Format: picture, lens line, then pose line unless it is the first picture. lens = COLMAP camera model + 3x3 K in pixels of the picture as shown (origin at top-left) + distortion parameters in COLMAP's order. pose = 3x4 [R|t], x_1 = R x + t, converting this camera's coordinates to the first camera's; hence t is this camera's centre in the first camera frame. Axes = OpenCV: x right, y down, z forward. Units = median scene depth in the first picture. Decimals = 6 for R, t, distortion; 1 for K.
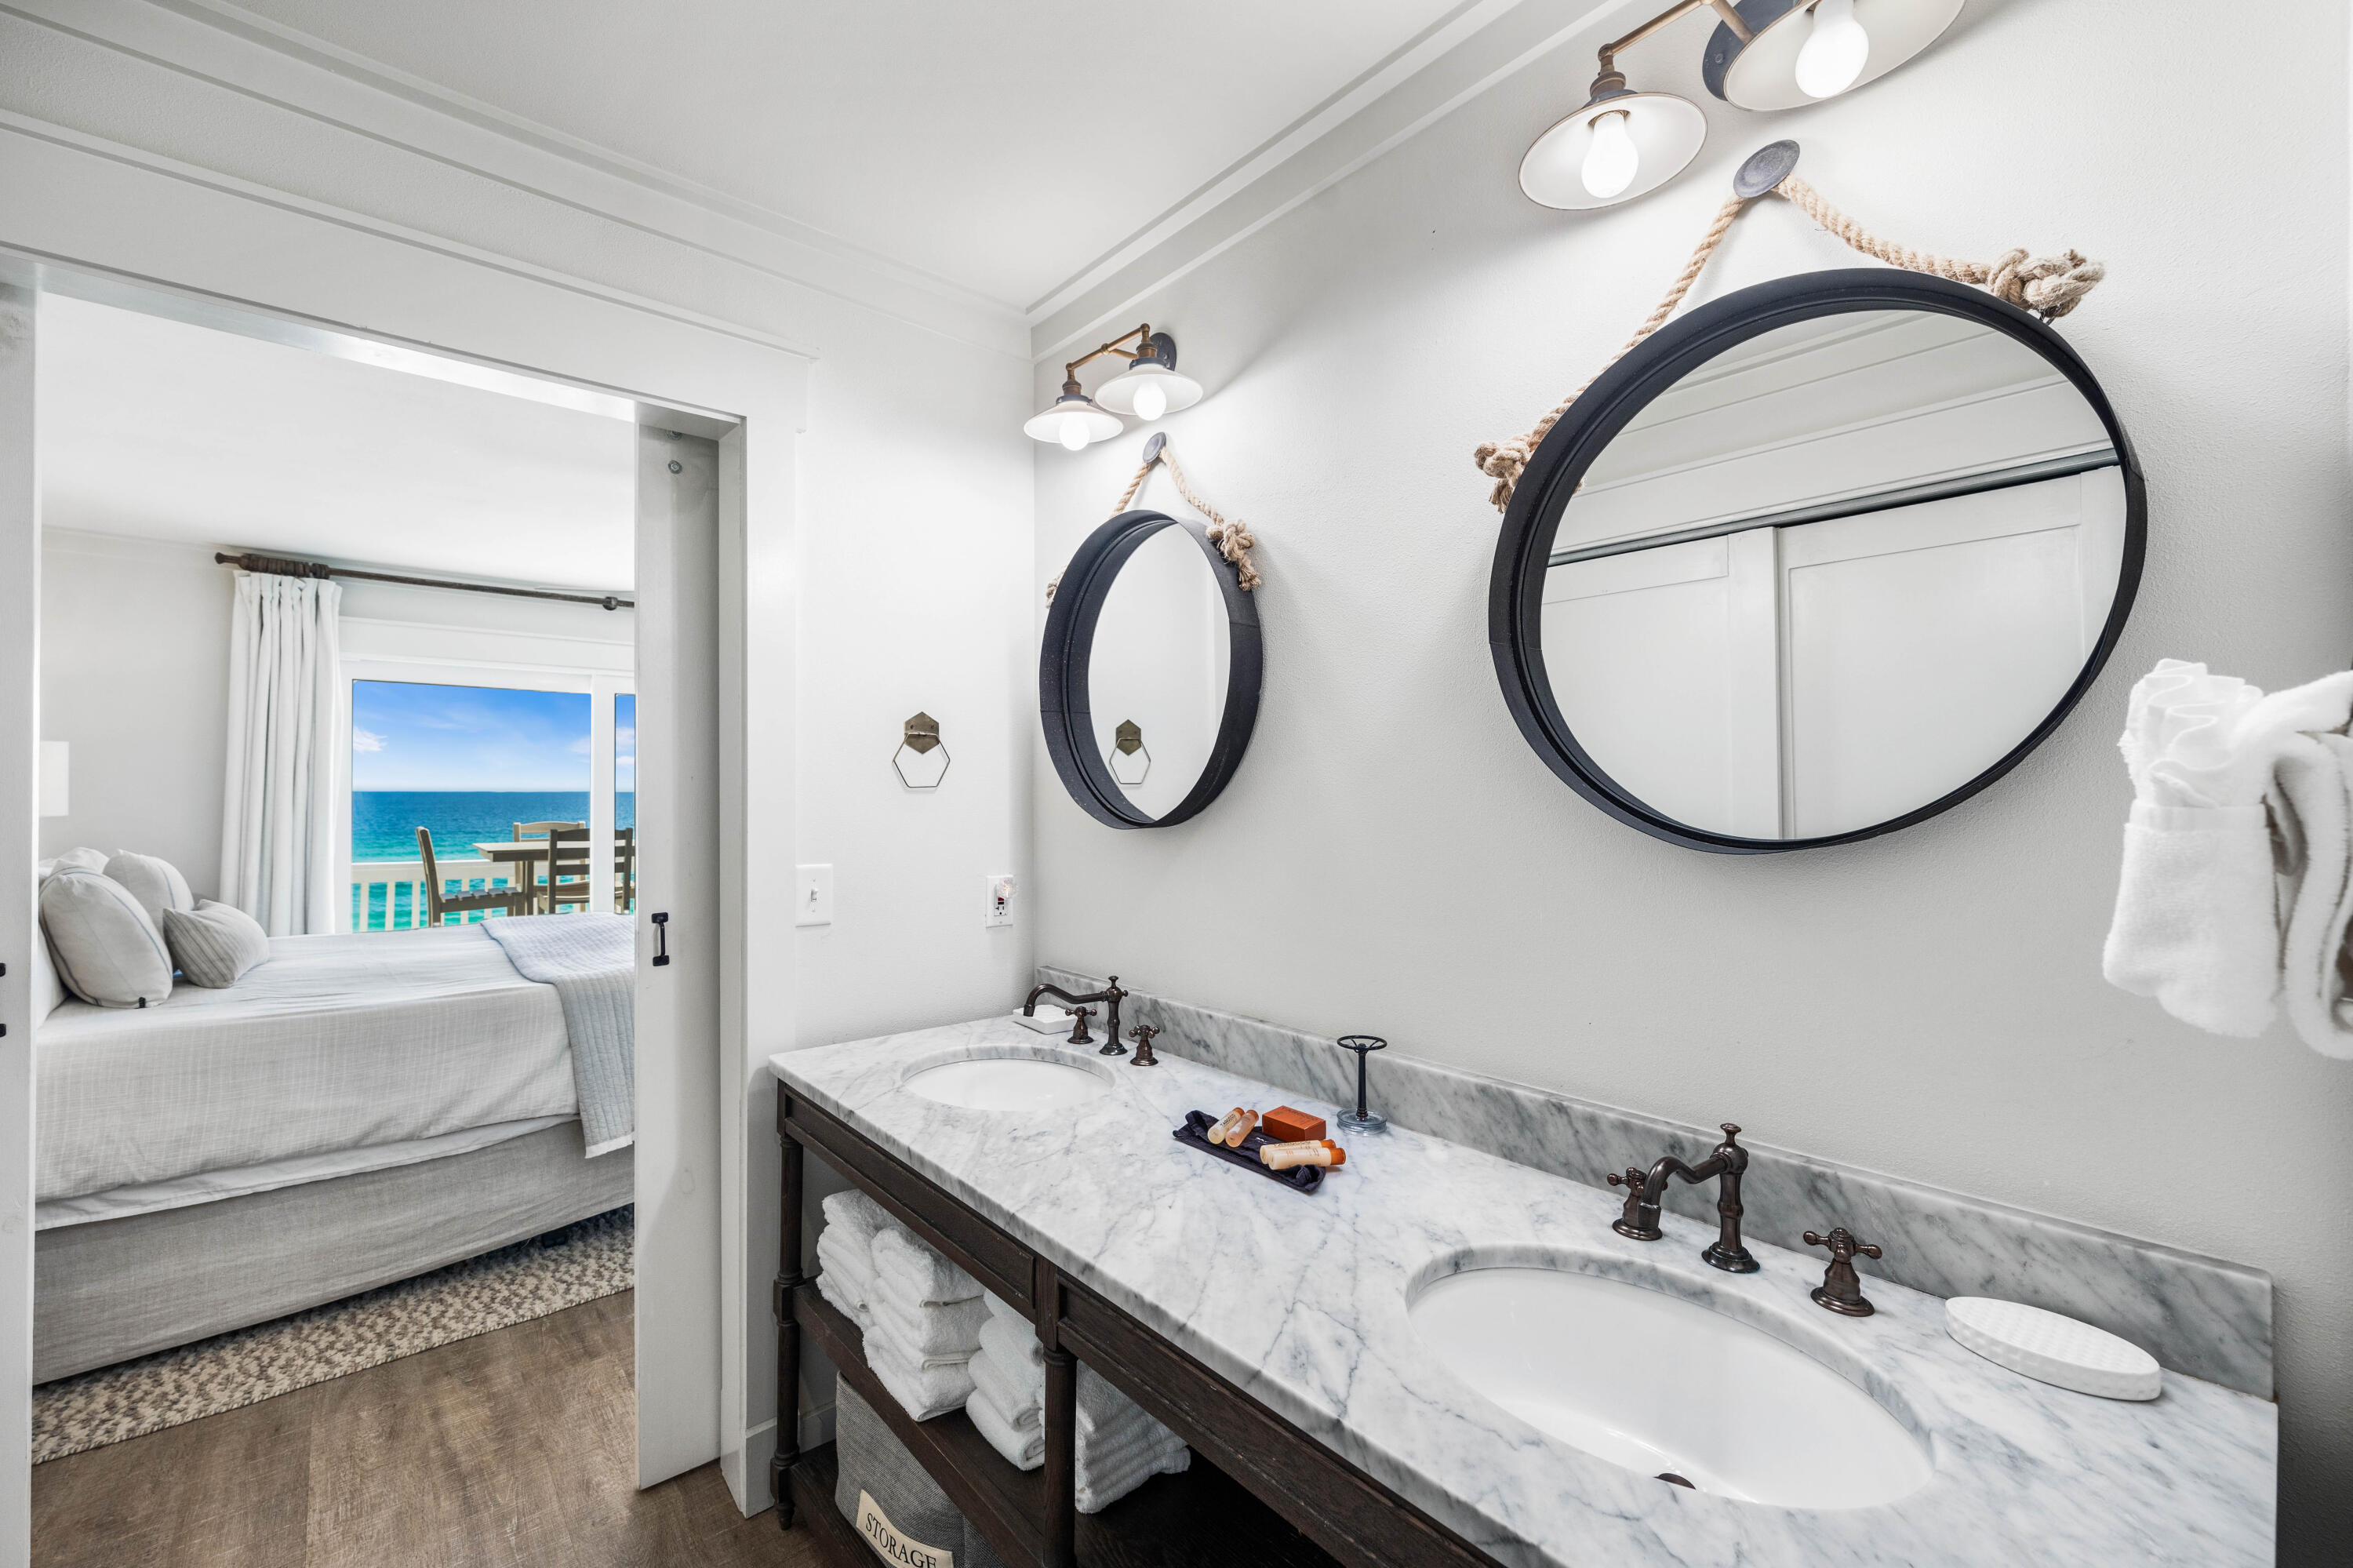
lens RADIAL K [[961.8, 0, 1176.5], [0, 961.8, 784.0], [0, 0, 1]] dist [0.000848, 0.000242]
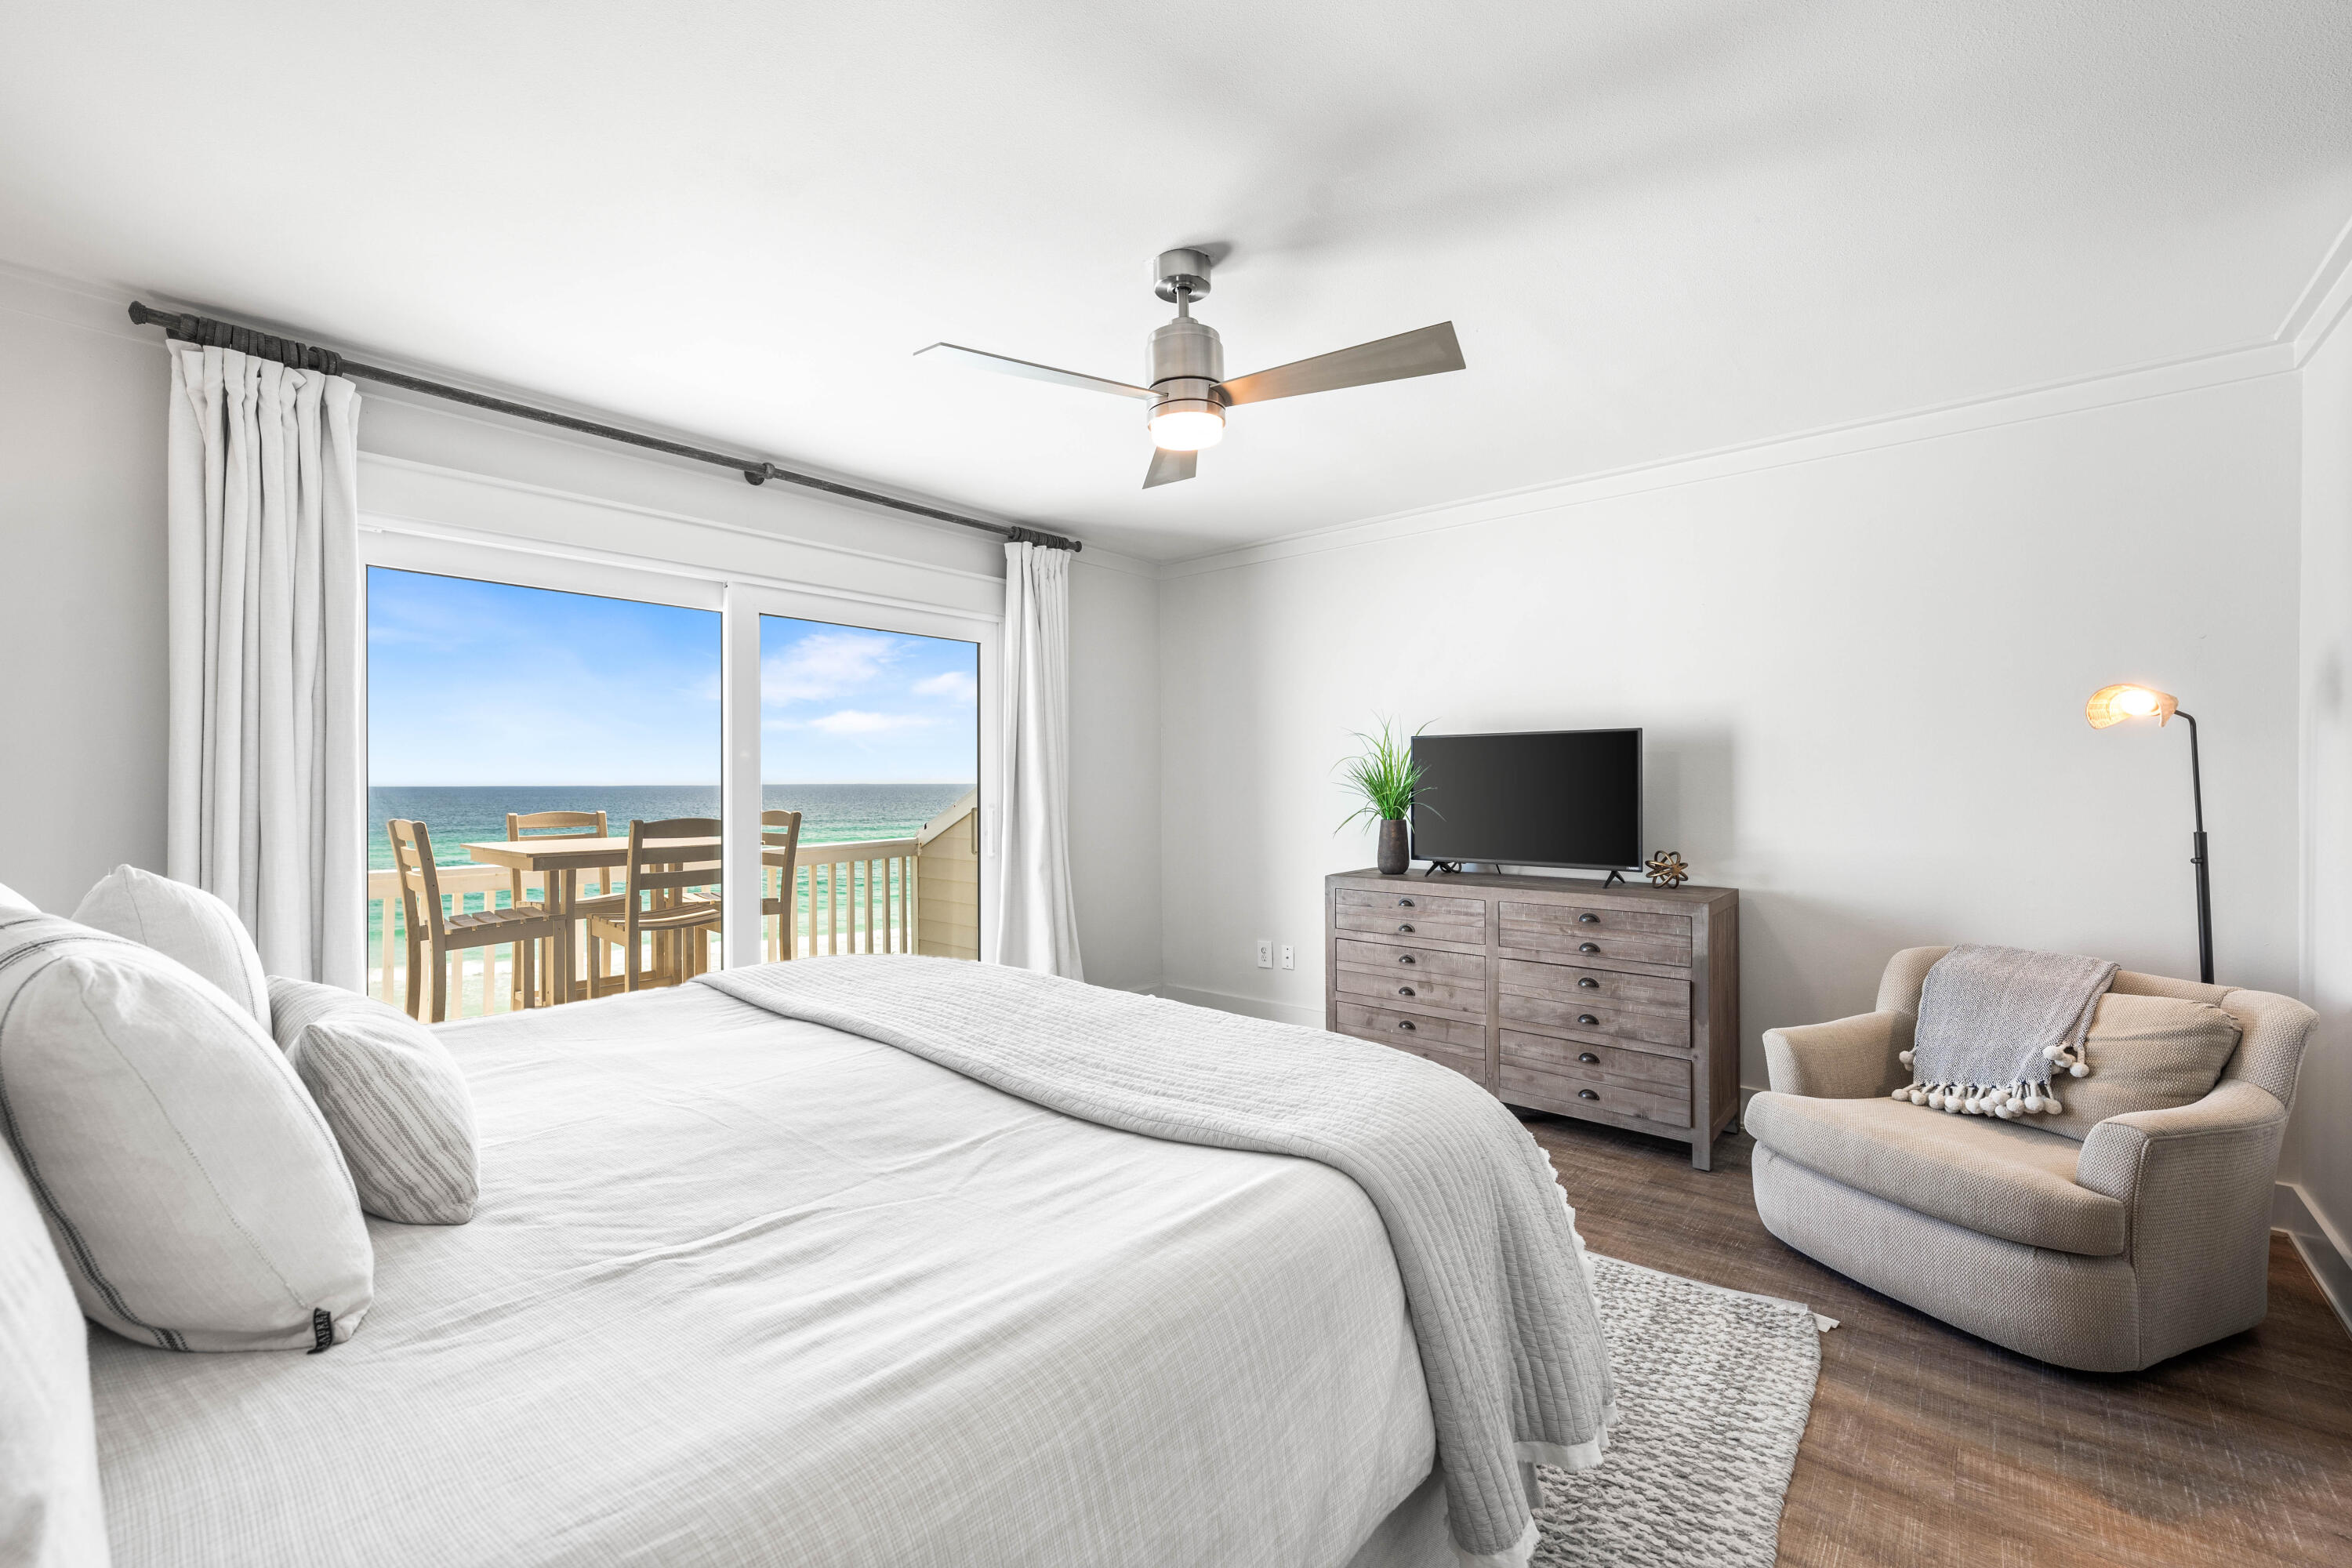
lens RADIAL K [[961.3, 0, 1176.0], [0, 961.3, 784.0], [0, 0, 1]] dist [0.000848, 0.000242]
pose [[0.988504, -0.005155, 0.151105, -0.493337], [0.003570, 0.999936, 0.010753, 0.021793], [-0.151151, -0.010090, 0.988459, 0.372800]]
